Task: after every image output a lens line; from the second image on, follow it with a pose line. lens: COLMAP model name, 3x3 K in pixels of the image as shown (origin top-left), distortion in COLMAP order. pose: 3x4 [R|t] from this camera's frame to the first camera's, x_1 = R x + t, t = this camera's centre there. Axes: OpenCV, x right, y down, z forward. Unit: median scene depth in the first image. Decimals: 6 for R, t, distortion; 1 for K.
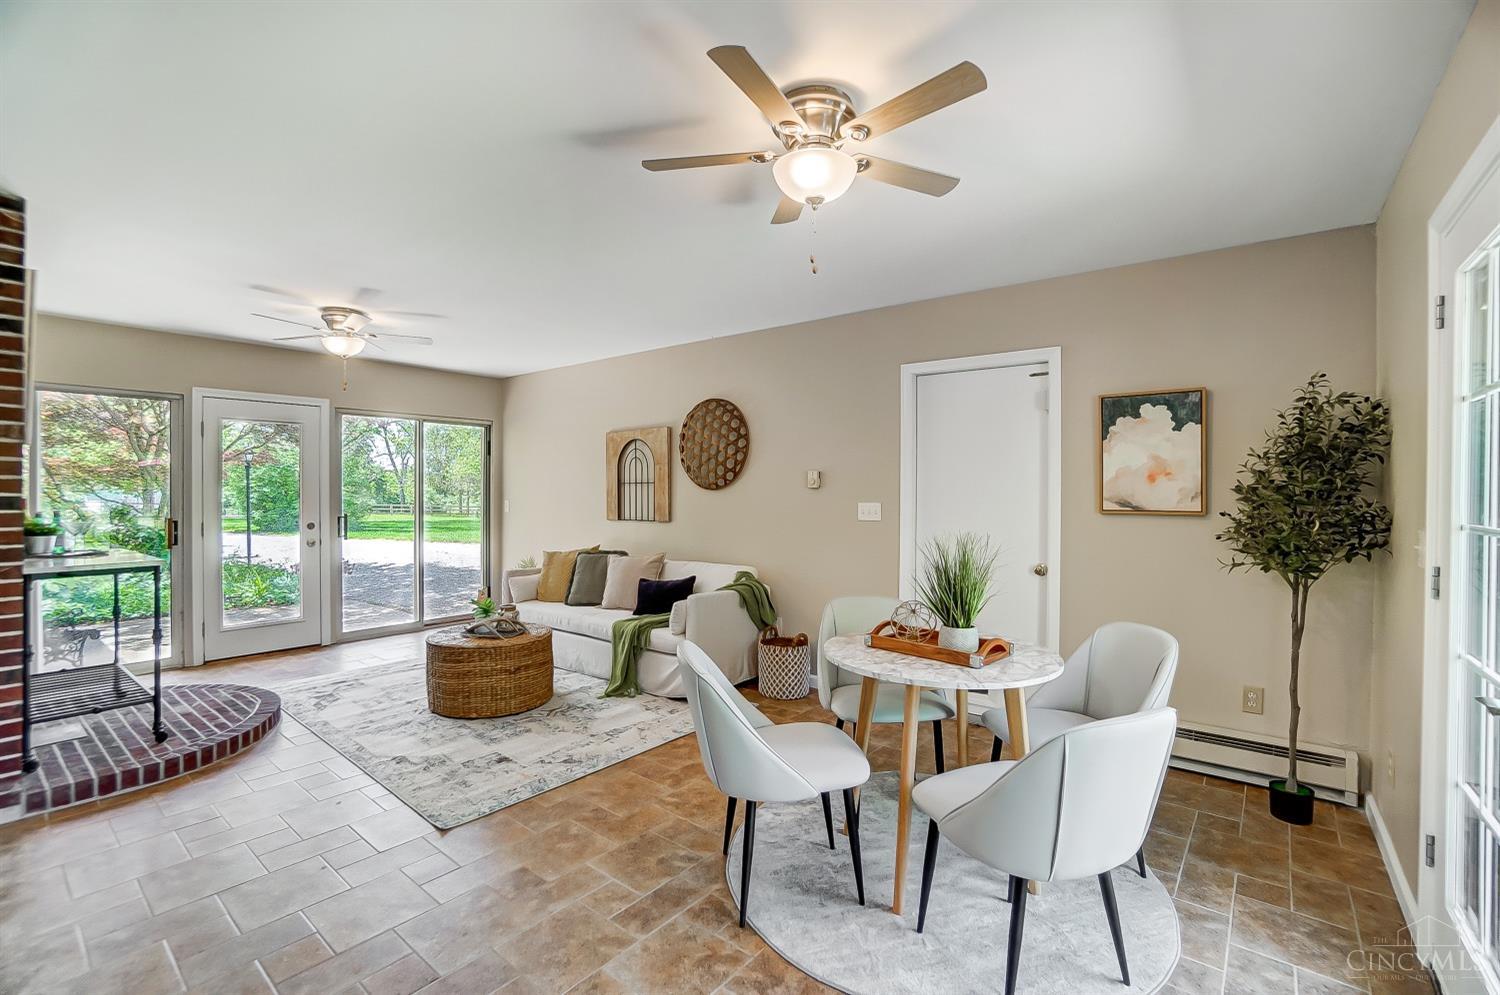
lens RADIAL K [[668.7, 0, 750.0], [0, 668.7, 497.5], [0, 0, 1]] dist [-0.067225, 0.024104]
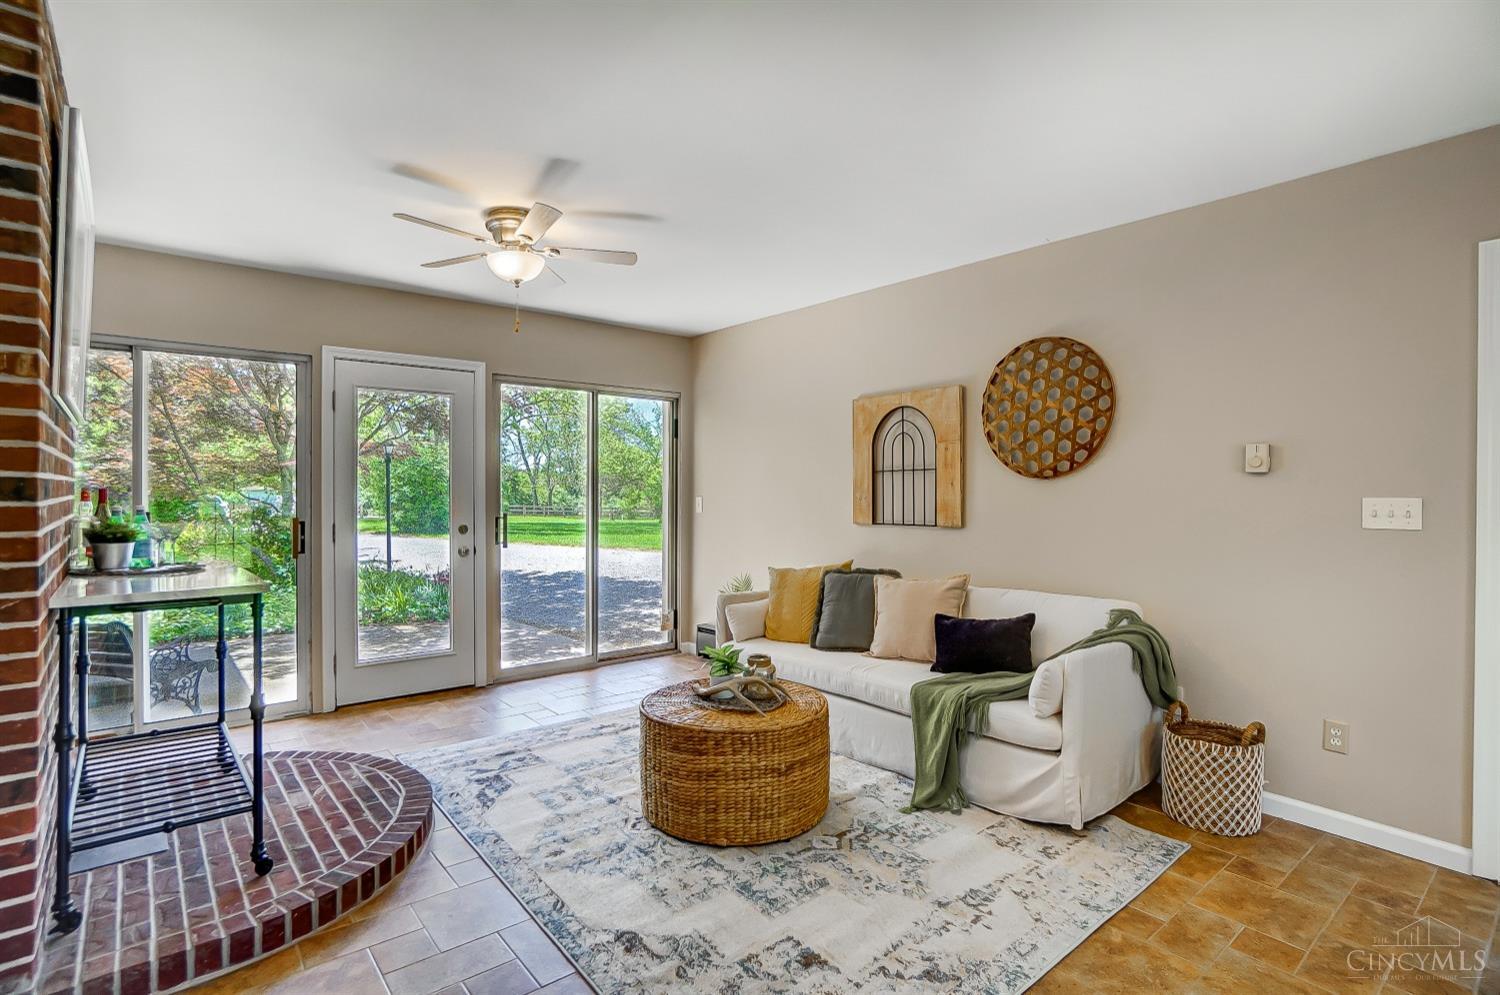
lens RADIAL K [[746.7, 0, 750.0], [0, 746.7, 497.5], [0, 0, 1]] dist [-0.052077, 0.025286]
pose [[0.979324, 0.000283, -0.202300, -0.225883], [-0.000538, 0.999999, -0.001207, 0.009806], [0.202299, 0.001291, 0.979323, 0.290128]]
